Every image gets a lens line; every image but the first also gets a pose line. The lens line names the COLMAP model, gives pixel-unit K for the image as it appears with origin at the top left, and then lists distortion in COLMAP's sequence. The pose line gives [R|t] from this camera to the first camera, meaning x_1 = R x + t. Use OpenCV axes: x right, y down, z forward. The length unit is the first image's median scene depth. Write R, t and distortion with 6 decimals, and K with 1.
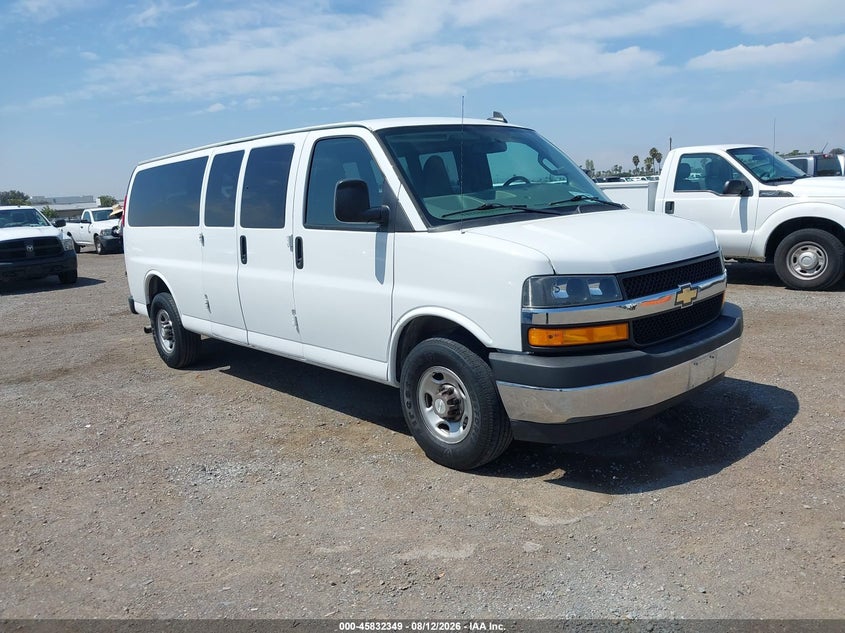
lens RADIAL K [[671.6, 0, 419.7], [0, 671.6, 319.8], [0, 0, 1]] dist [0.057031, -0.050494]
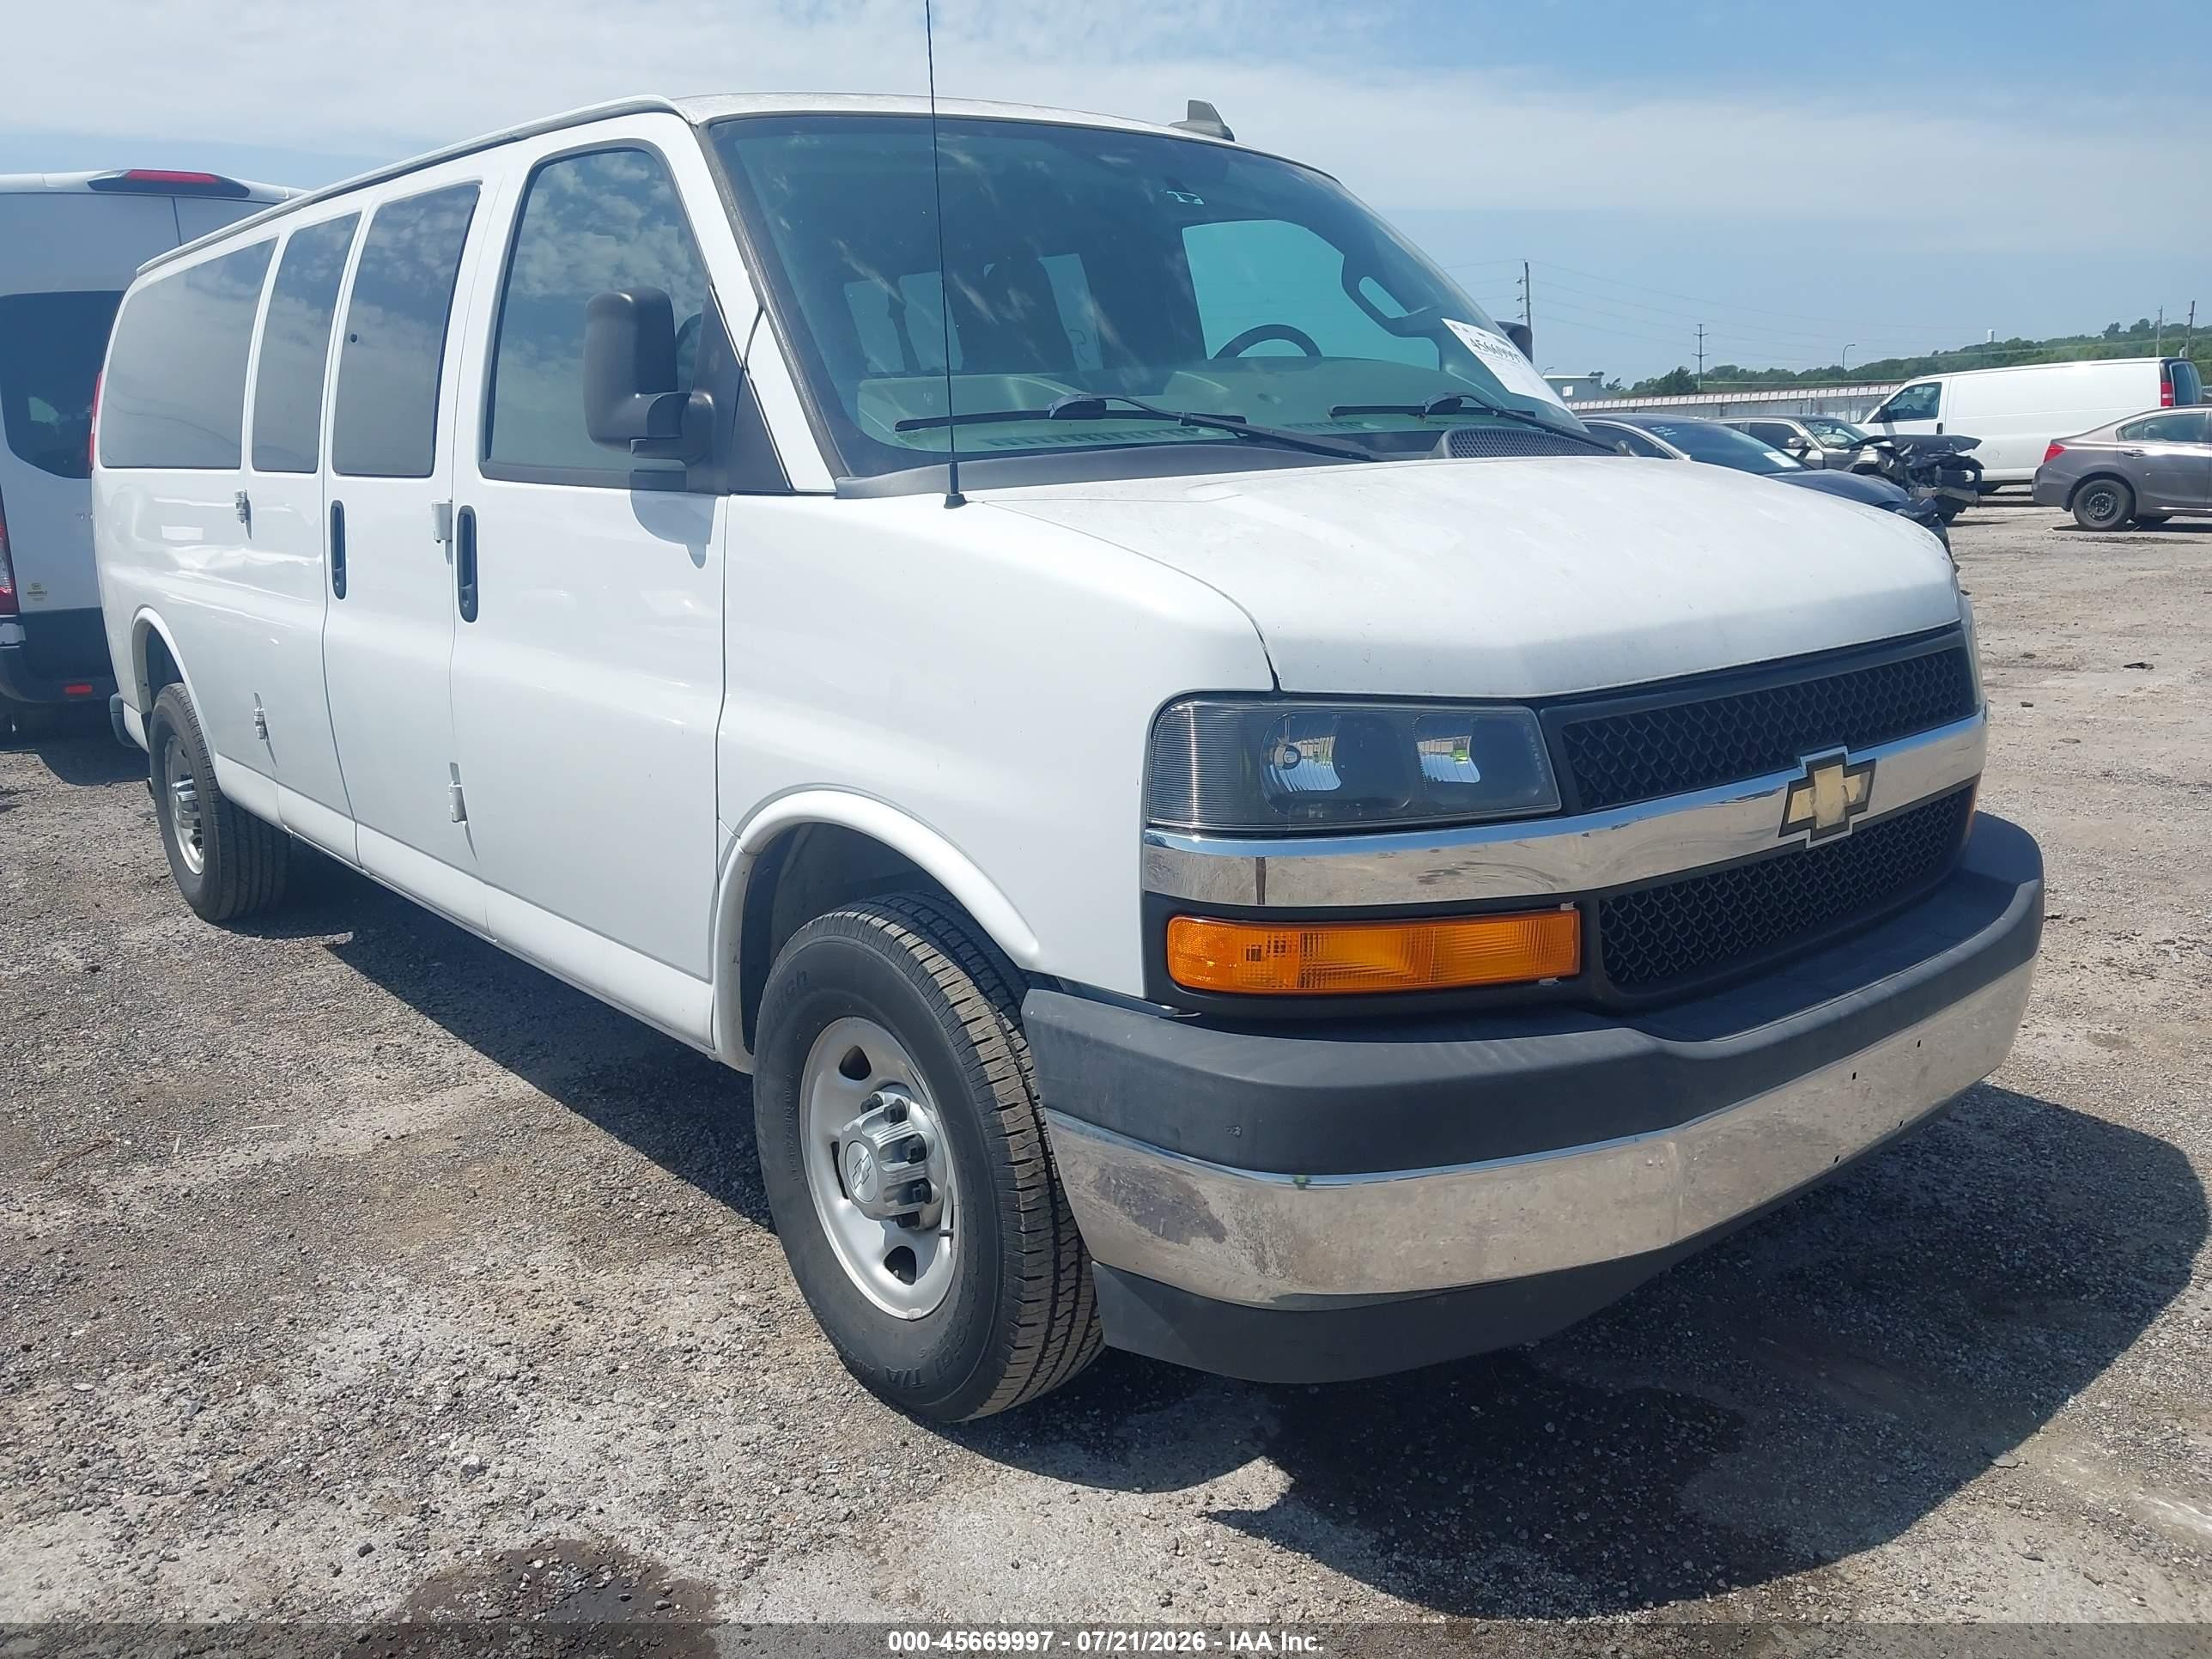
lens RADIAL K [[1758.2, 0, 1076.3], [0, 1758.2, 820.3], [0, 0, 1]] dist [0.057031, -0.050494]
pose [[0.998518, 0.047061, -0.027326, 0.113962], [-0.046277, 0.998518, 0.028650, -0.028402], [0.028633, -0.027343, 0.999216, 0.288608]]
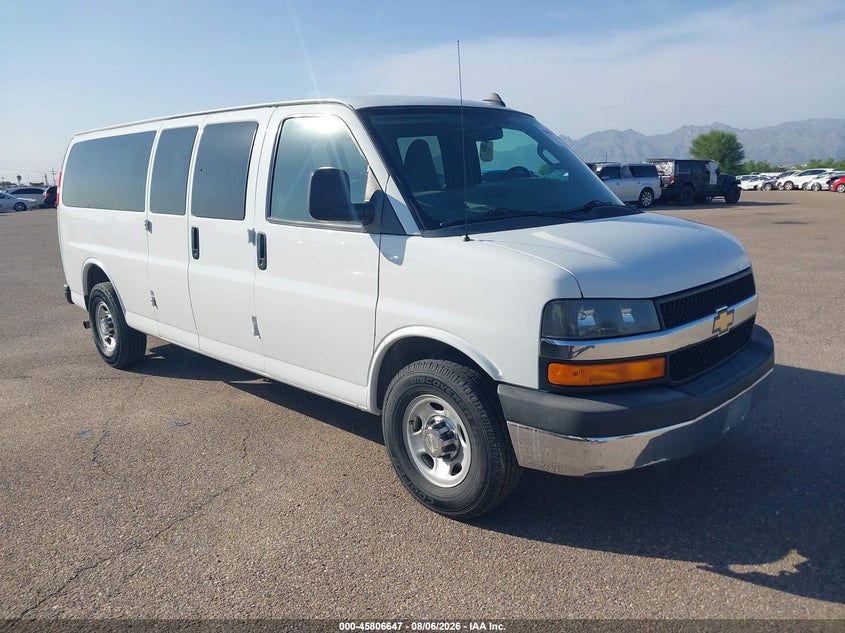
lens RADIAL K [[671.6, 0, 414.7], [0, 671.6, 330.9], [0, 0, 1]] dist [0.057031, -0.050494]
pose [[0.998065, 0.021843, 0.058213, -0.037896], [-0.024342, 0.998797, 0.042579, -0.044317], [-0.057213, -0.043914, 0.997396, 0.149219]]
